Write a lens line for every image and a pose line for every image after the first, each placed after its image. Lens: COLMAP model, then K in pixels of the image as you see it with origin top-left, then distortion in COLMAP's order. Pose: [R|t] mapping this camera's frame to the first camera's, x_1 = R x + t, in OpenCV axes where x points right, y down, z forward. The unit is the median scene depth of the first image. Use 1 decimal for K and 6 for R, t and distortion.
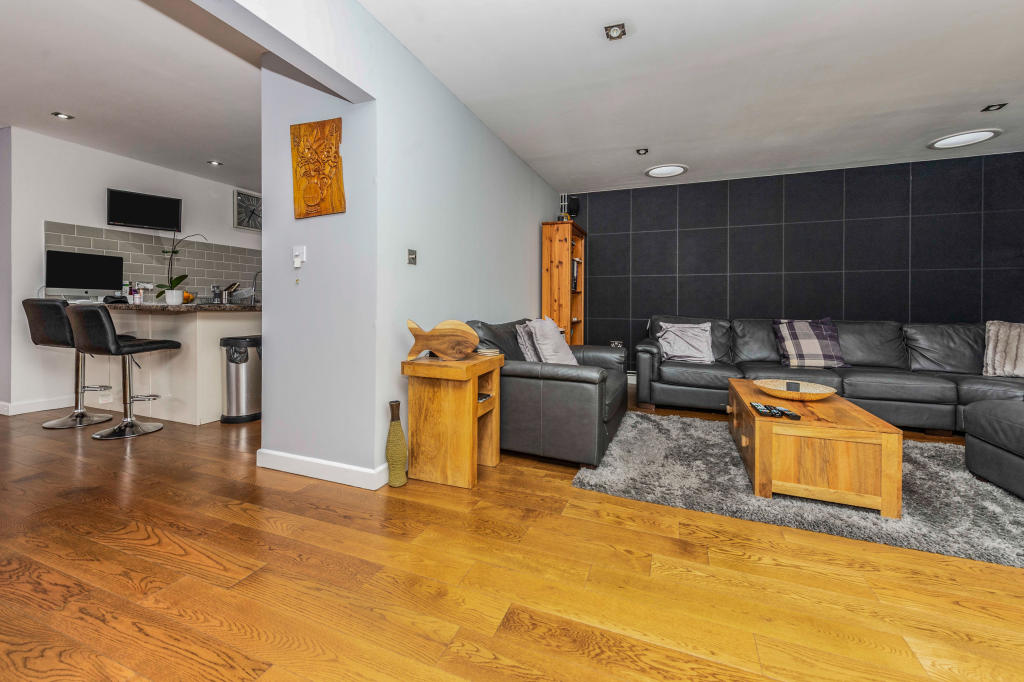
lens RADIAL K [[413.2, 0, 512.1], [0, 413.2, 307.8], [0, 0, 1]] dist [0.001692, -0.000183]
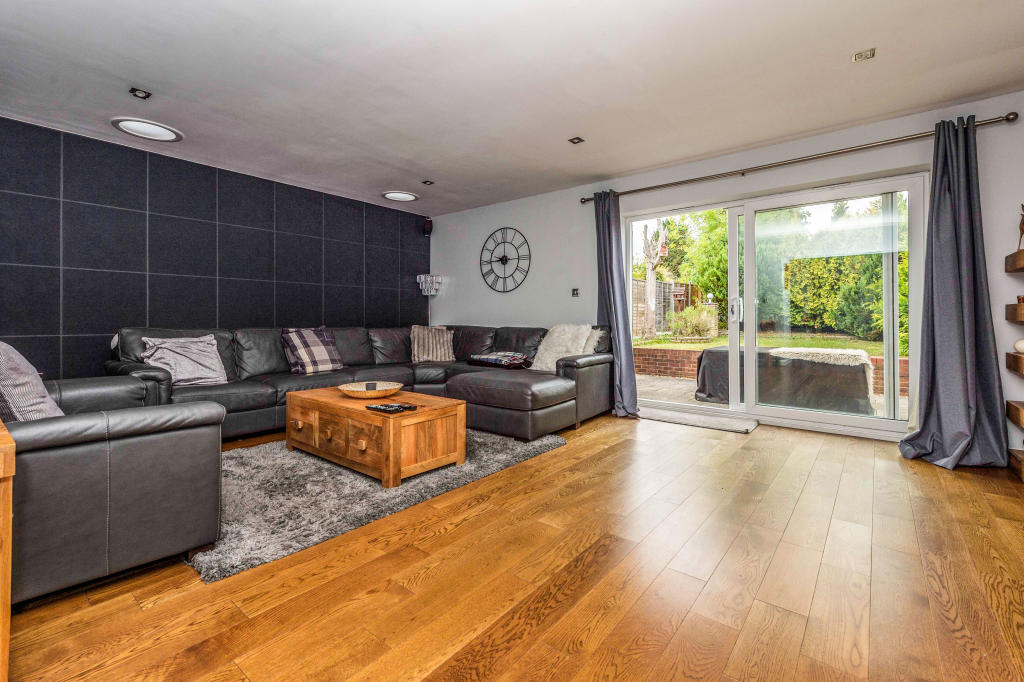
lens RADIAL K [[445.2, 0, 512.4], [0, 445.2, 315.1], [0, 0, 1]] dist [0.001789, -0.000153]
pose [[0.296381, 0.001708, 0.955068, -0.354920], [0.006215, 0.999974, -0.003717, 0.006112], [-0.955050, 0.007038, 0.296362, 0.287721]]
